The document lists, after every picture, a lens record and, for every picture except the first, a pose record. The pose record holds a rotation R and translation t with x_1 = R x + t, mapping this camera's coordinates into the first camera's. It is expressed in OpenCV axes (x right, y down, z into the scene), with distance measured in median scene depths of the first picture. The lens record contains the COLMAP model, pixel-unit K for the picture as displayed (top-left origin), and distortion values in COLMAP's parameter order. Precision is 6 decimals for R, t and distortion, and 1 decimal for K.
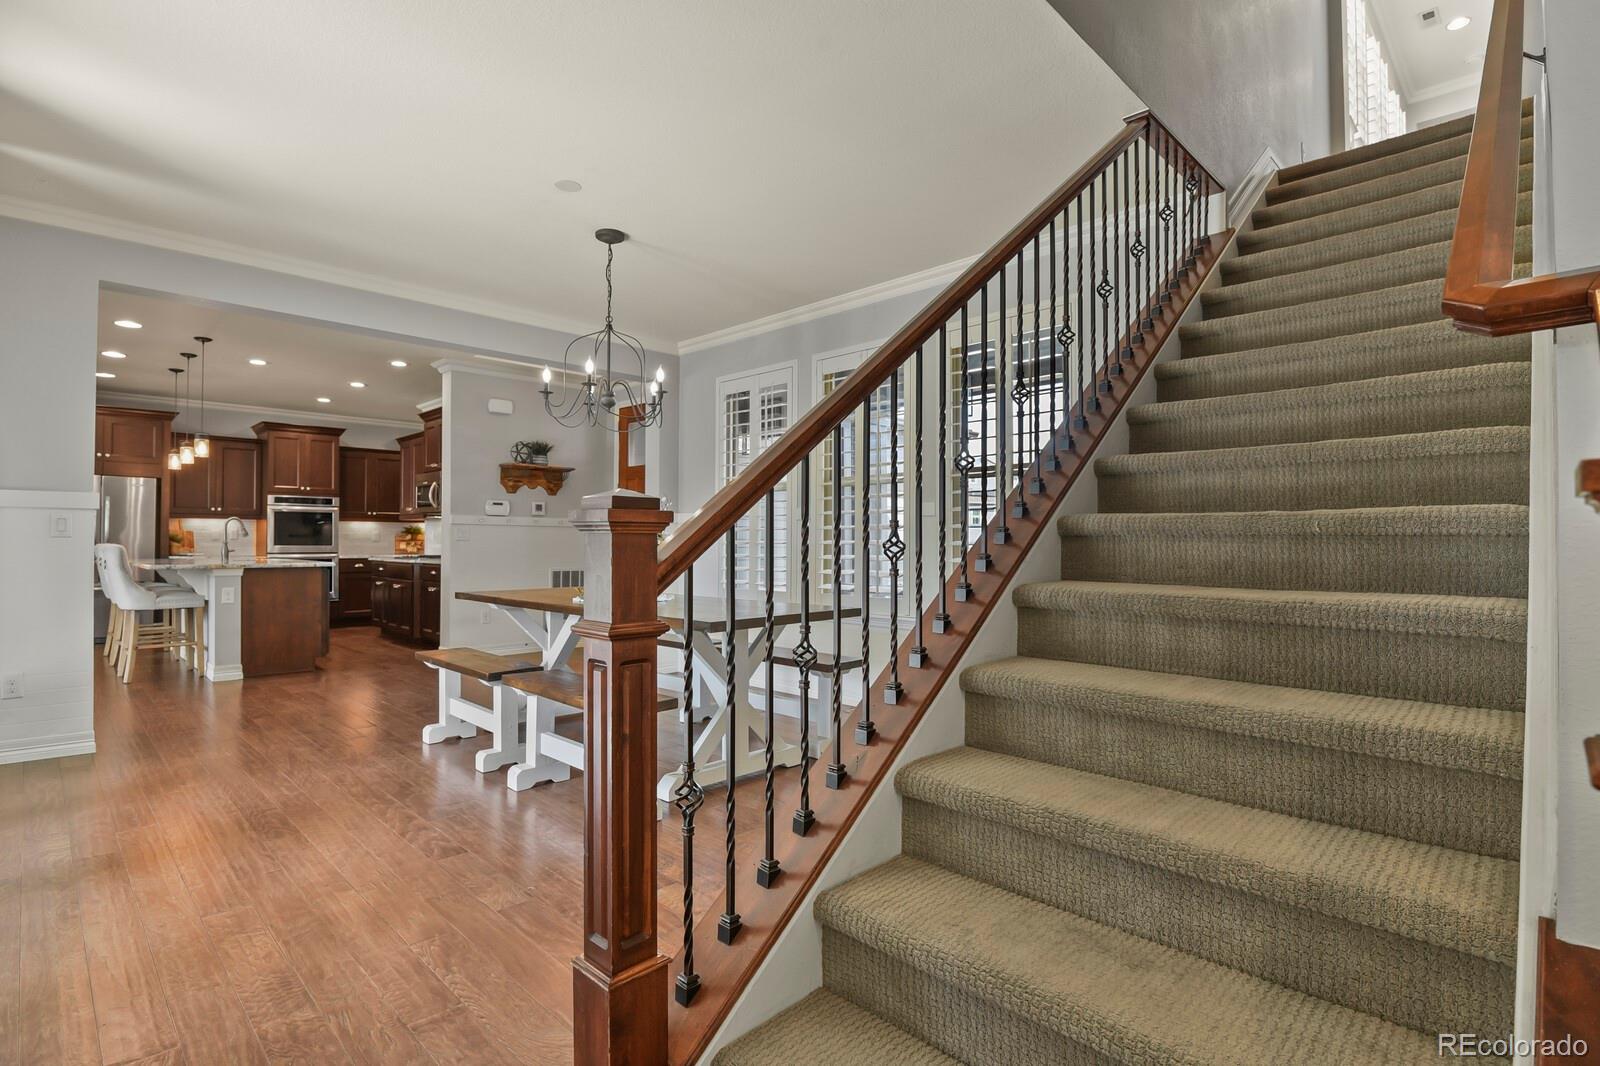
lens RADIAL K [[774.9, 0, 799.9], [0, 774.9, 533.6], [0, 0, 1]] dist [-0.012769, -0.004125]
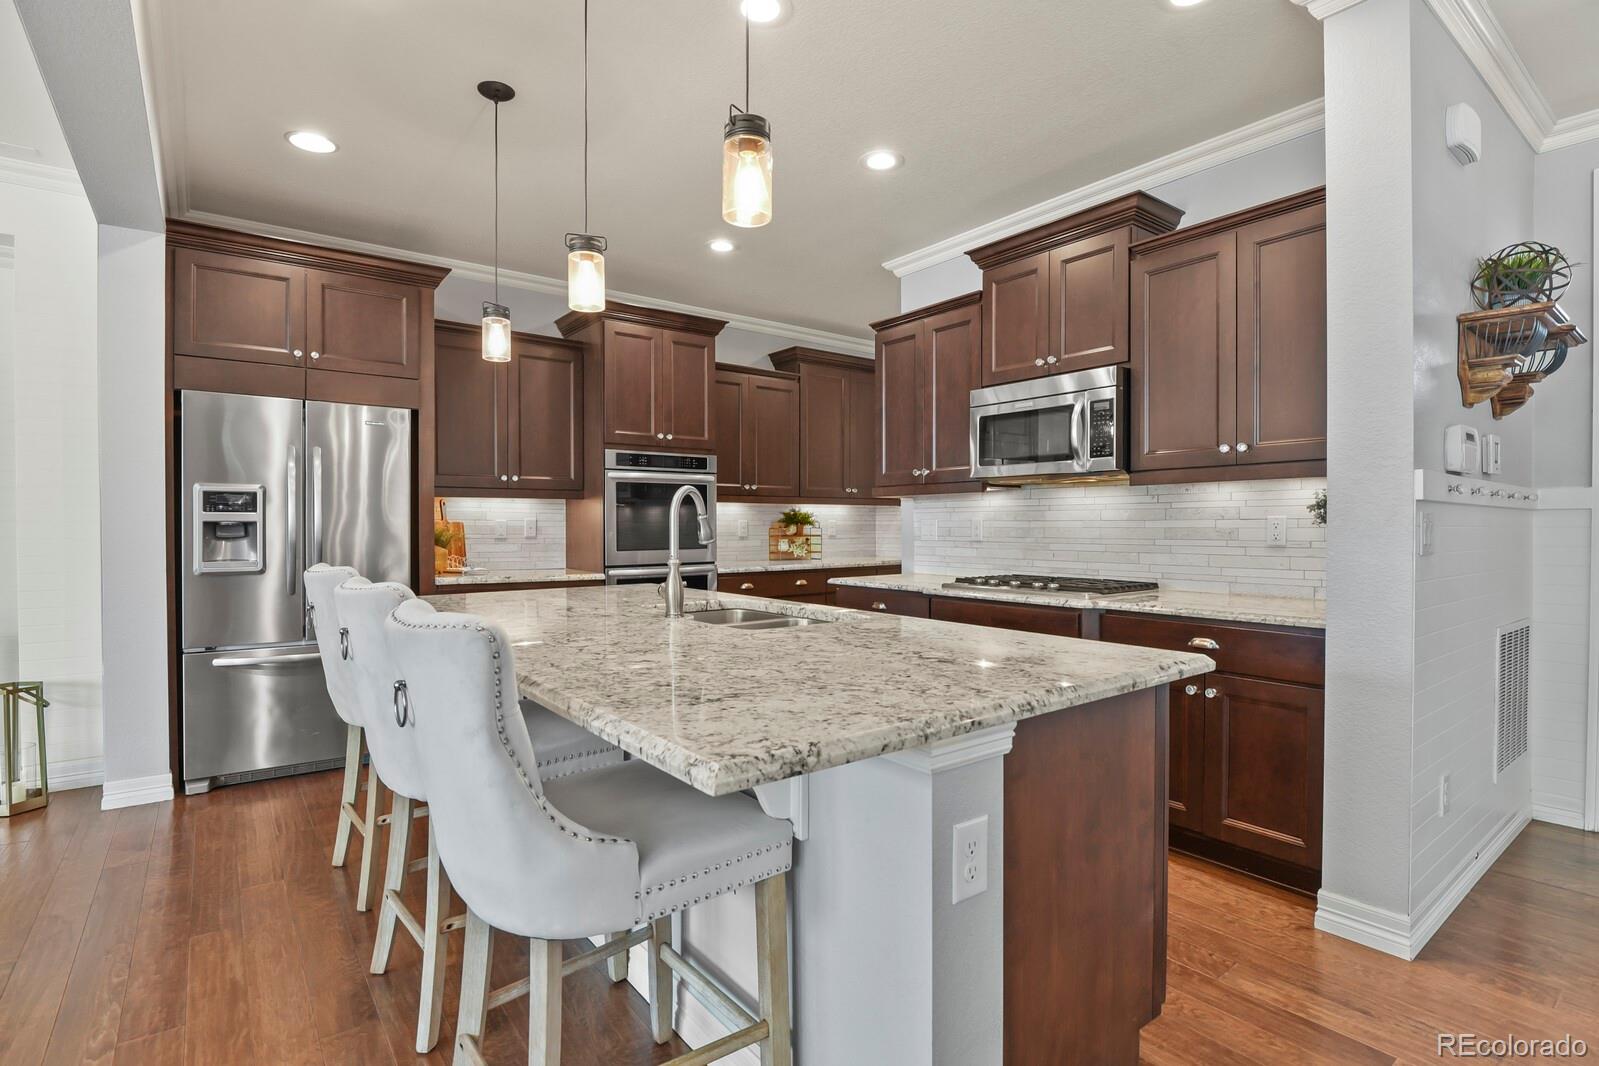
lens RADIAL K [[774.4, 0, 804.4], [0, 774.4, 533.3], [0, 0, 1]] dist [-0.012769, -0.004125]
pose [[0.991397, -0.001542, -0.130881, -0.505055], [0.004435, 0.999752, 0.021811, -0.006192], [0.130815, -0.022204, 0.991158, 0.528548]]
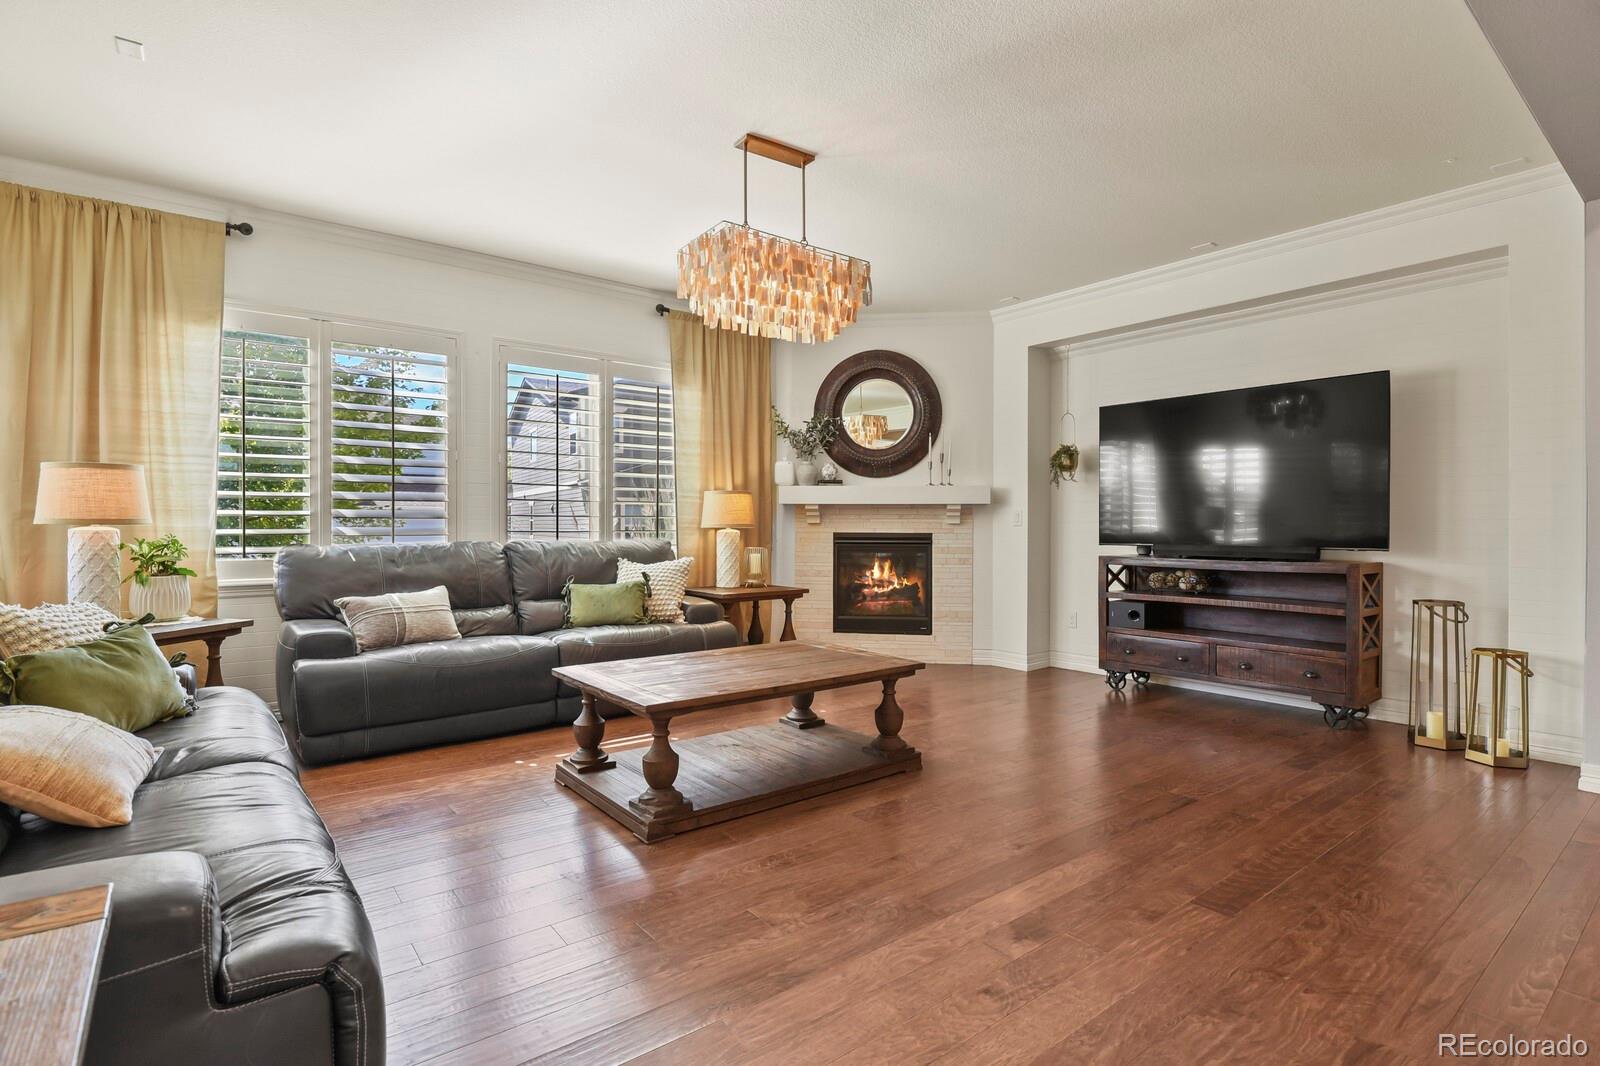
lens RADIAL K [[774.9, 0, 814.6], [0, 774.9, 533.8], [0, 0, 1]] dist [-0.012769, -0.004125]
pose [[-0.118085, 0.006579, -0.992982, -0.483023], [0.009119, 0.999943, 0.005541, 0.004333], [0.992962, -0.008401, -0.118138, 0.523485]]
